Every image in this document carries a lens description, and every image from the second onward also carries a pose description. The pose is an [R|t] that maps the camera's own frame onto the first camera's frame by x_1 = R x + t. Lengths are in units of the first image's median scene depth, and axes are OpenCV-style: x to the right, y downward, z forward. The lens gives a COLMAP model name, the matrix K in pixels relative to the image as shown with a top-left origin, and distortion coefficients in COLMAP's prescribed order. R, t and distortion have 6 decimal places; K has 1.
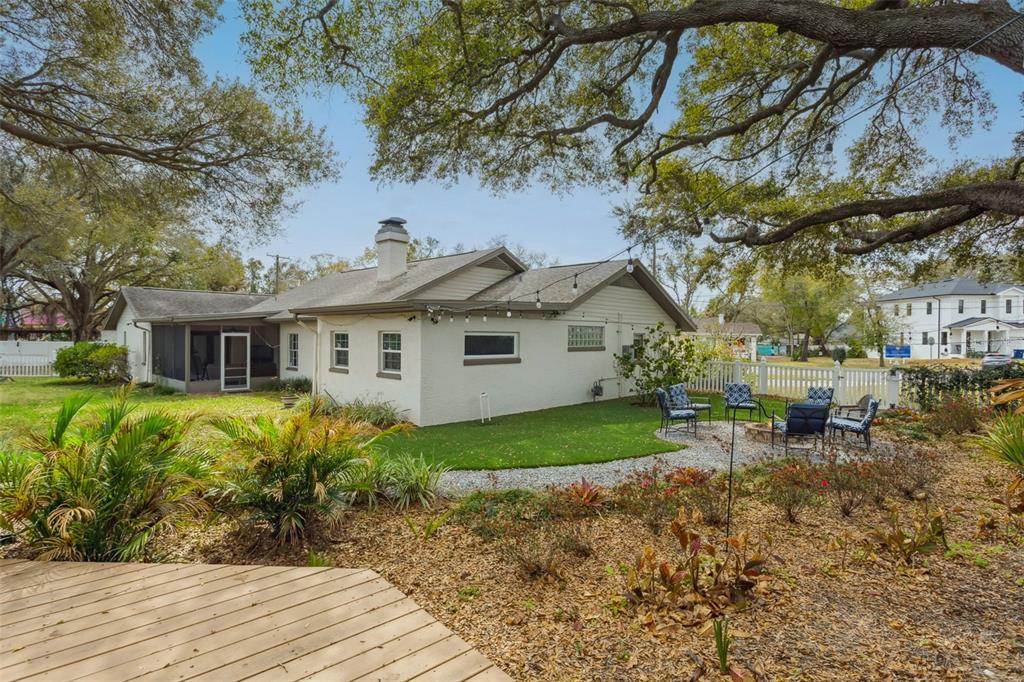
lens RADIAL K [[558.0, 0, 508.6], [0, 558.0, 348.8], [0, 0, 1]] dist [-0.005050, 0.002500]
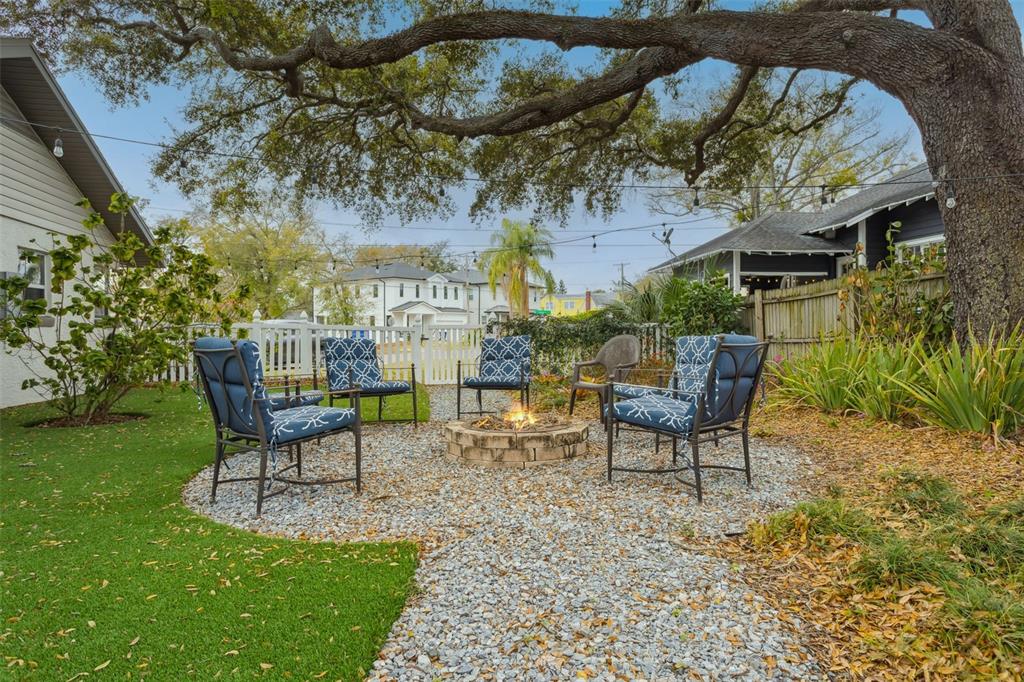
lens RADIAL K [[598.0, 0, 504.6], [0, 598.0, 338.0], [0, 0, 1]] dist [0.003636, -0.000234]
pose [[0.578870, -0.017486, 0.815232, 0.070782], [0.038771, 0.999230, -0.006098, 0.046541], [-0.814497, 0.035137, 0.579102, 0.430302]]
